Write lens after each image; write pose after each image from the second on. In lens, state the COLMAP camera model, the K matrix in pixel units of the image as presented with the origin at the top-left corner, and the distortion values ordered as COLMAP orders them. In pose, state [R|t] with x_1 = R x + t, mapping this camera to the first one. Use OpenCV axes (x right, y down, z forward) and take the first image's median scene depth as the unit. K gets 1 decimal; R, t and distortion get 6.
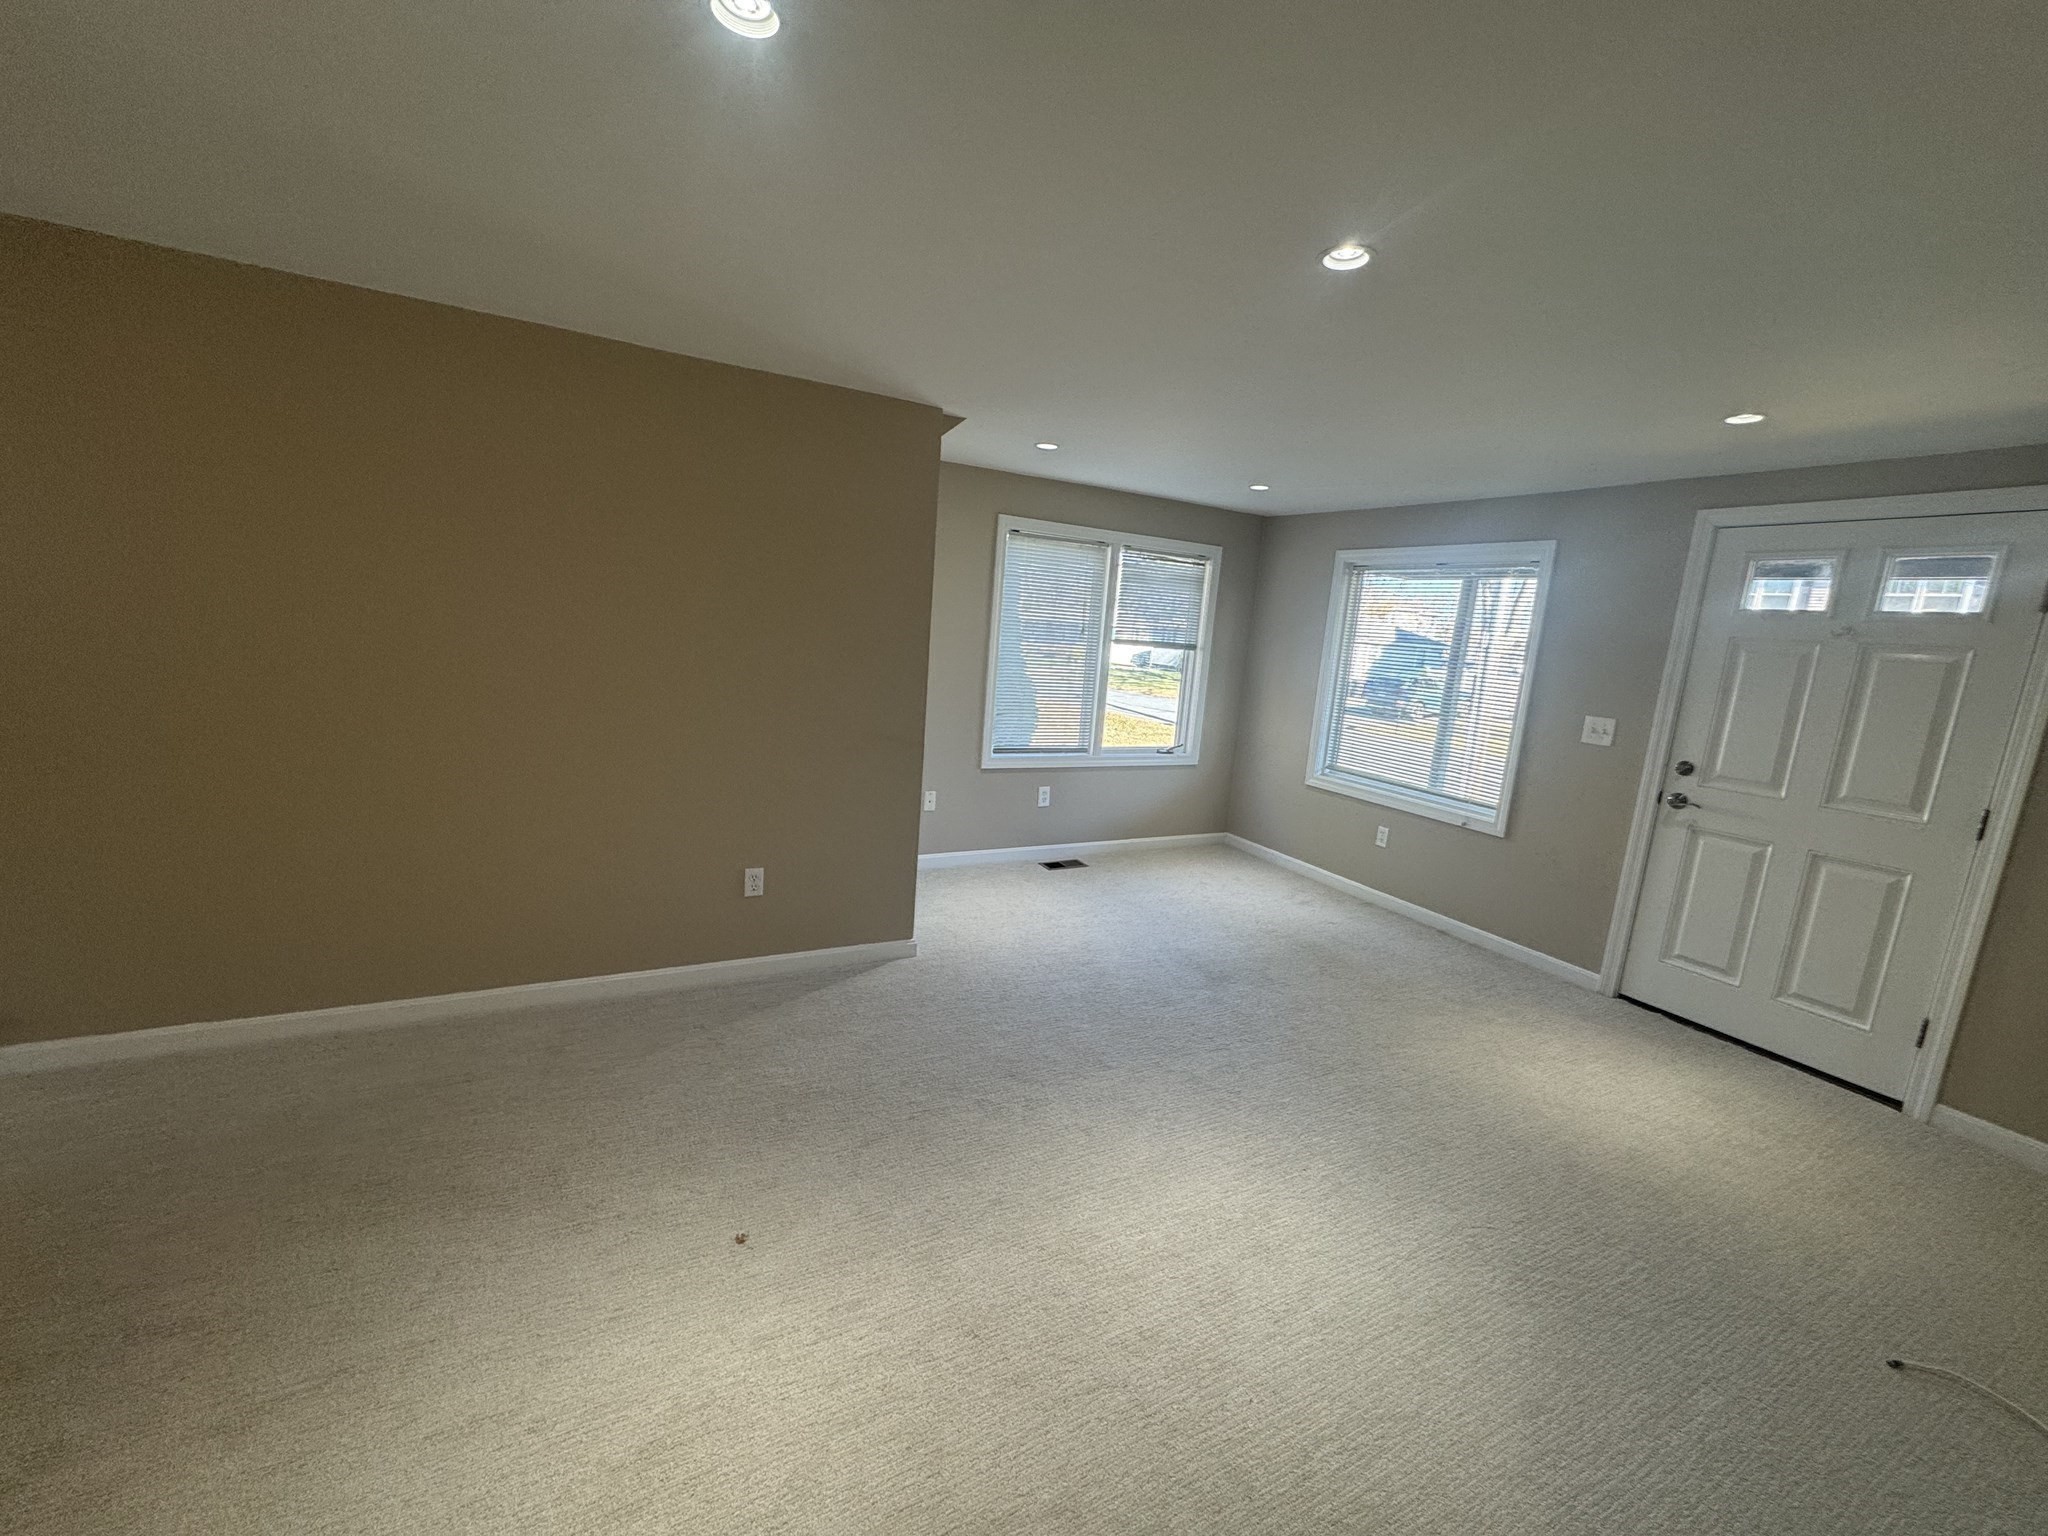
lens RADIAL K [[814.1, 0, 1022.7], [0, 814.1, 769.7], [0, 0, 1]] dist [-0.004898, -0.001226]
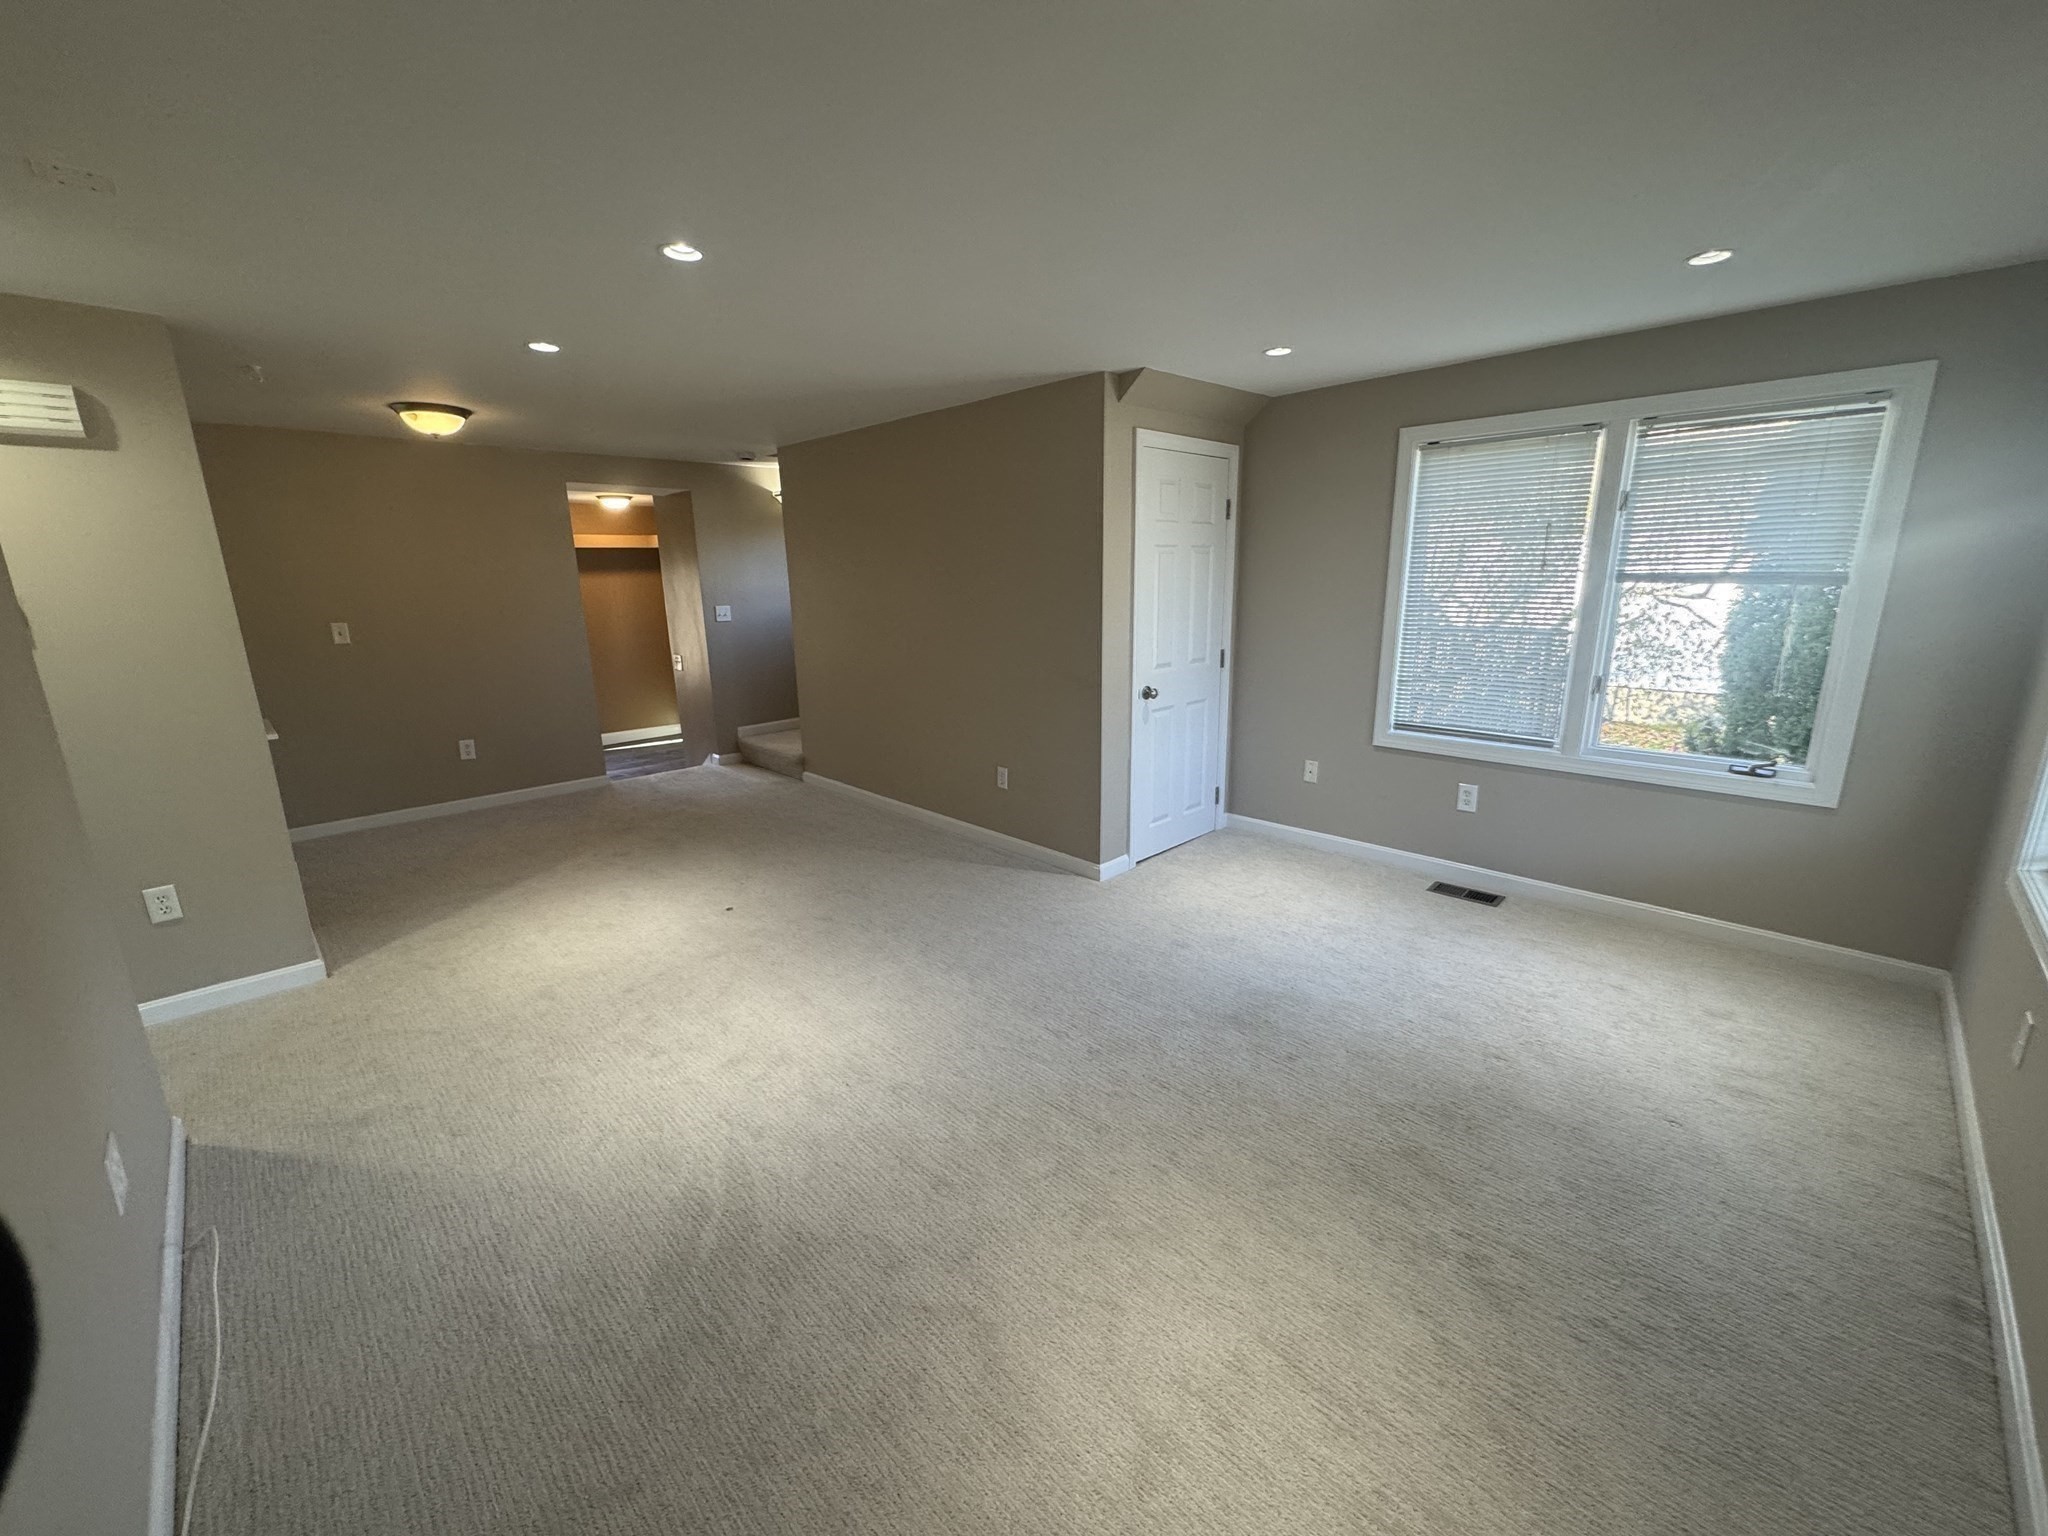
lens RADIAL K [[814.1, 0, 1022.0], [0, 814.1, 770.2], [0, 0, 1]] dist [-0.004898, -0.001226]
pose [[0.281394, 0.150325, -0.947745, 0.635544], [-0.132254, 0.984304, 0.116856, -0.025271], [0.950435, 0.092461, 0.296858, 0.412326]]
